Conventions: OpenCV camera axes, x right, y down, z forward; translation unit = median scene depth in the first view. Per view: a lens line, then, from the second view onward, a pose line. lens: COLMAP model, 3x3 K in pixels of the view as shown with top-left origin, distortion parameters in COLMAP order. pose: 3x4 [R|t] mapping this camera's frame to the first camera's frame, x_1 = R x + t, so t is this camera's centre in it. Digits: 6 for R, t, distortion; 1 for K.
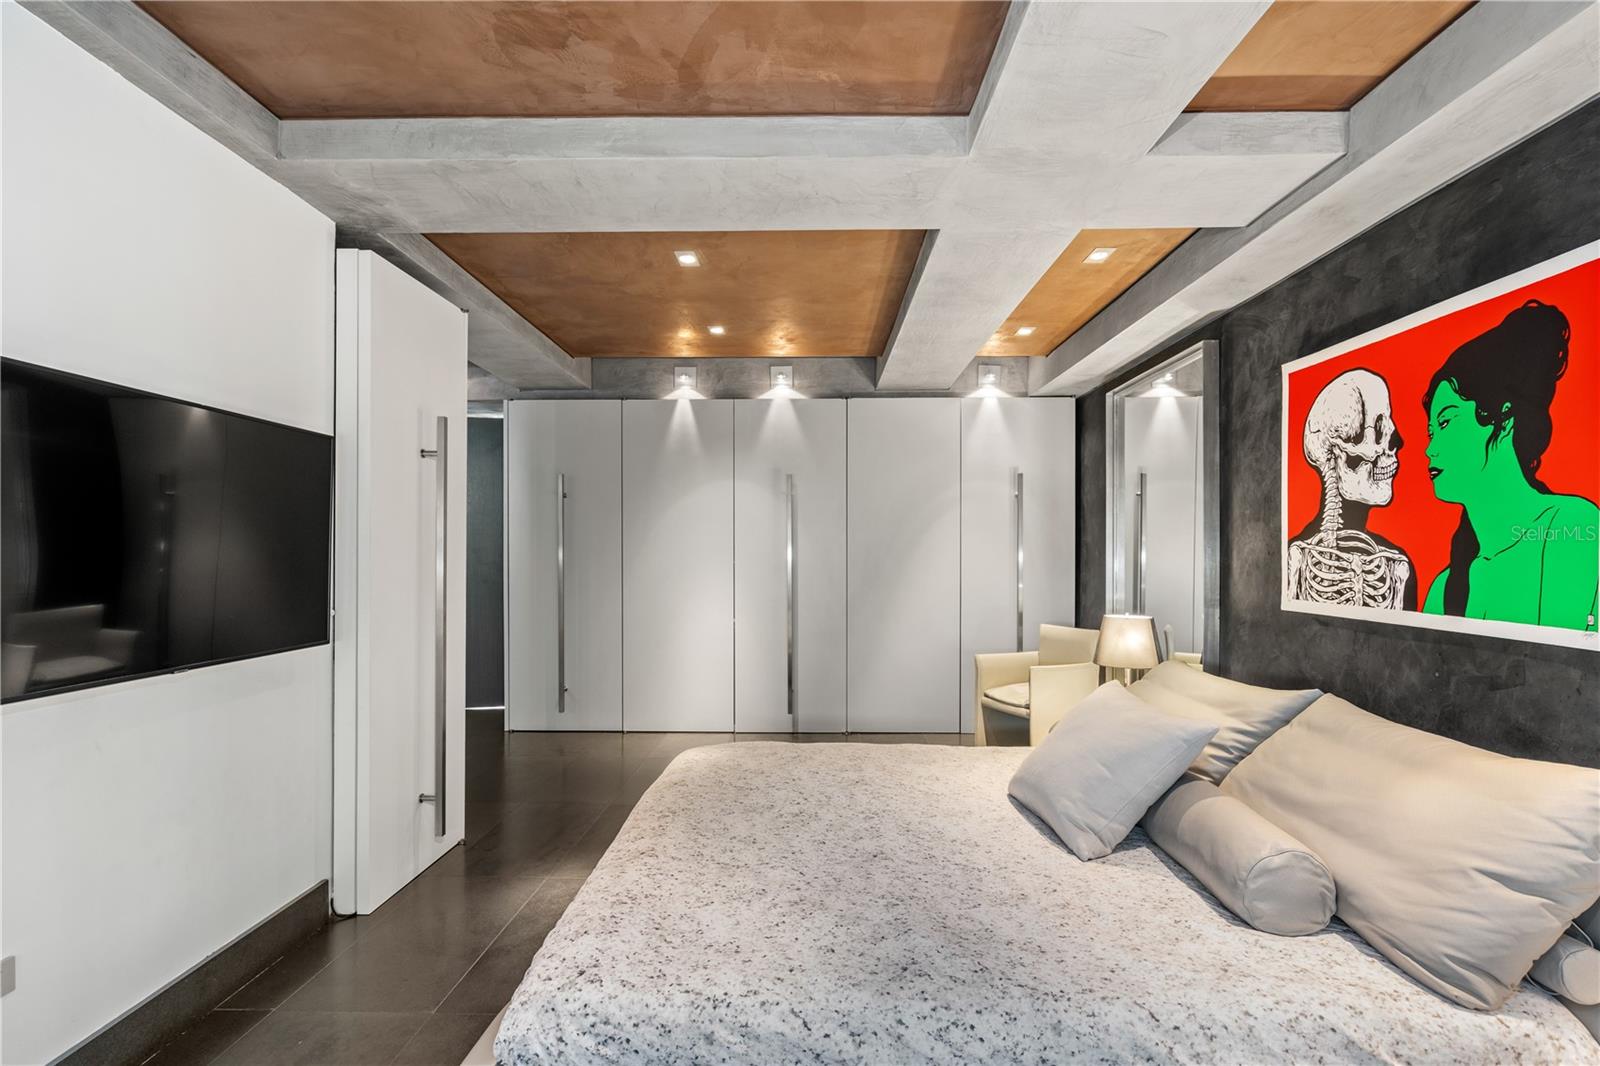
lens RADIAL K [[764.2, 0, 810.0], [0, 764.2, 556.6], [0, 0, 1]] dist [0.001174, 0.001610]
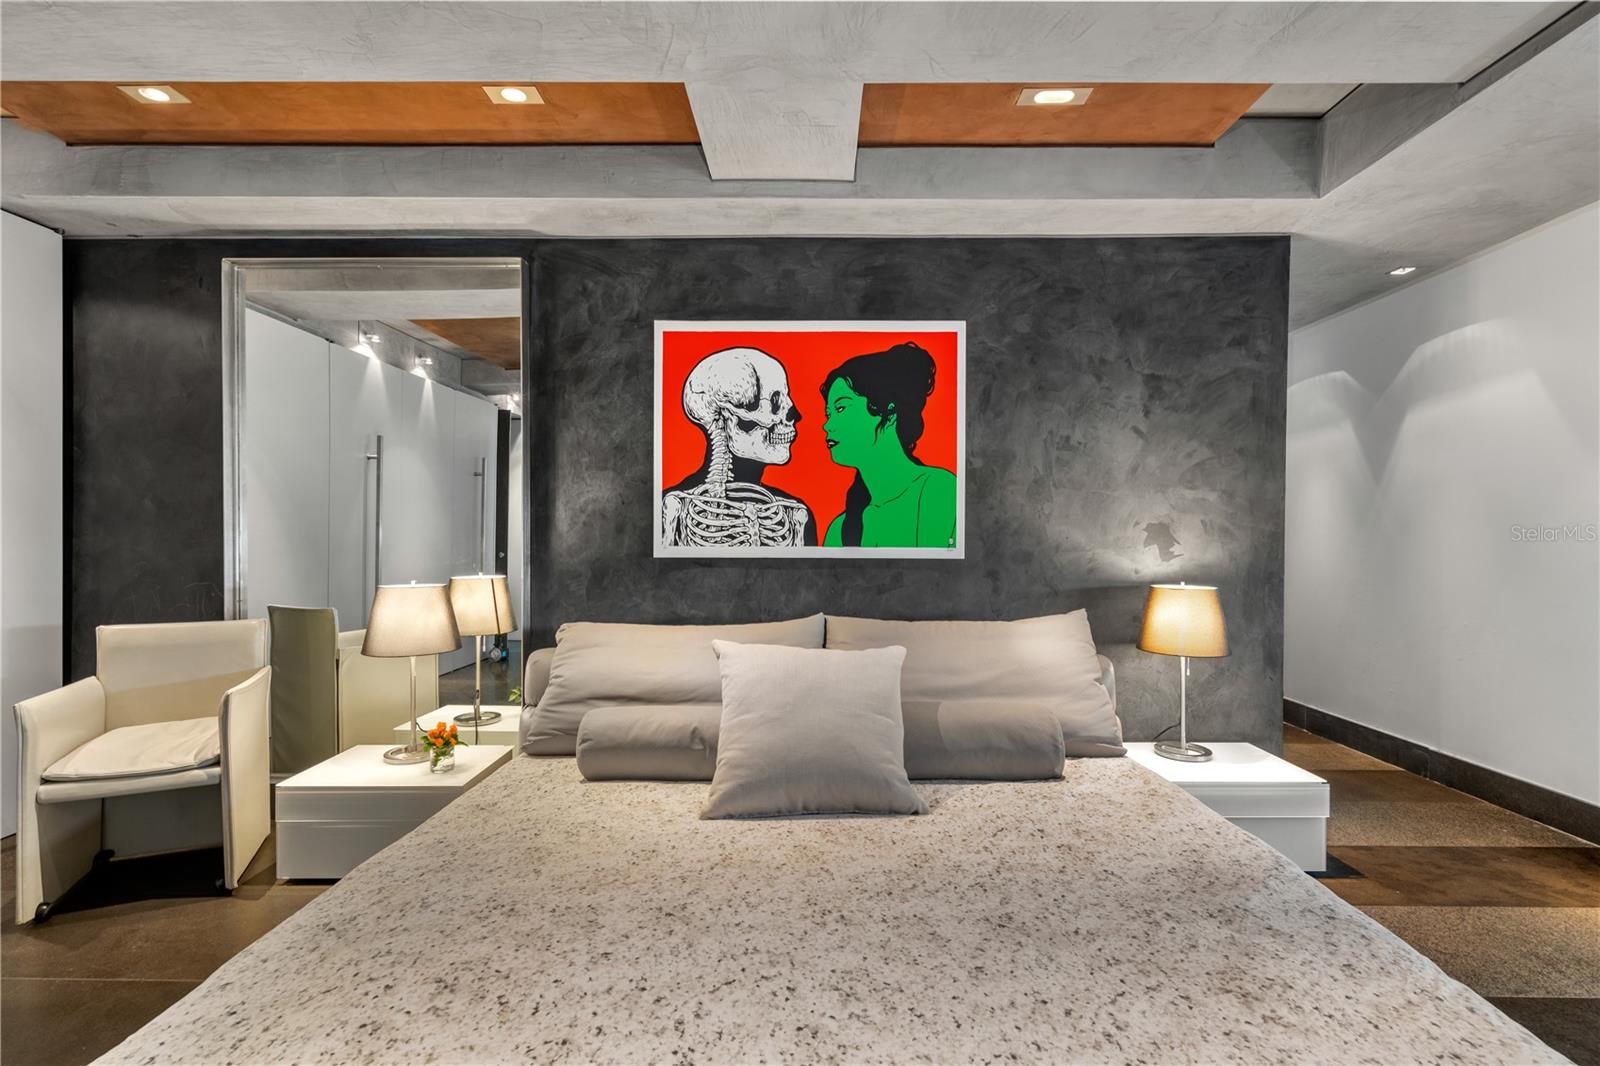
lens RADIAL K [[727.3, 0, 792.2], [0, 727.3, 538.2], [0, 0, 1]] dist [-0.006437, 0.003475]
pose [[0.007449, -0.005628, 0.999956, -0.424112], [0.004963, 0.999972, 0.005592, 0.045545], [-0.999960, 0.004921, 0.007477, 0.934520]]
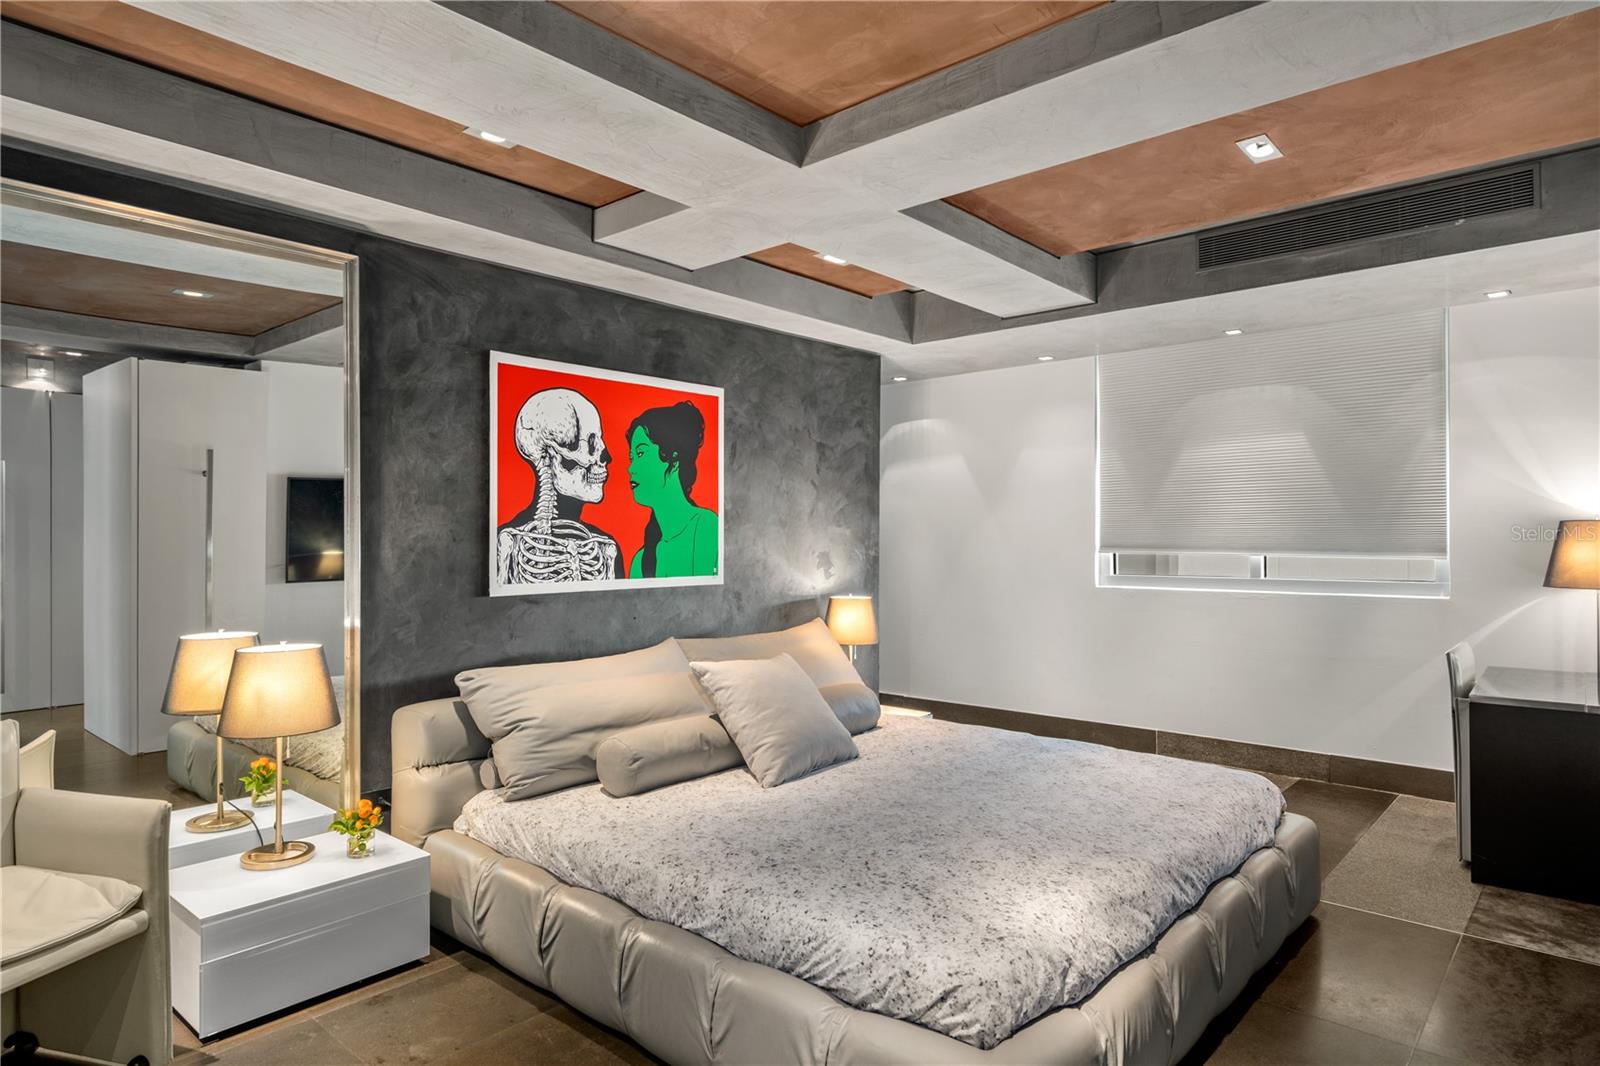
lens RADIAL K [[943.2, 0, 789.4], [0, 943.2, 535.1], [0, 0, 1]] dist [0.005759, 0.000378]
pose [[-0.750016, -0.001312, 0.661419, -0.562237], [0.005389, 0.999953, 0.008094, -0.021122], [-0.661398, 0.009635, -0.749973, 1.927174]]
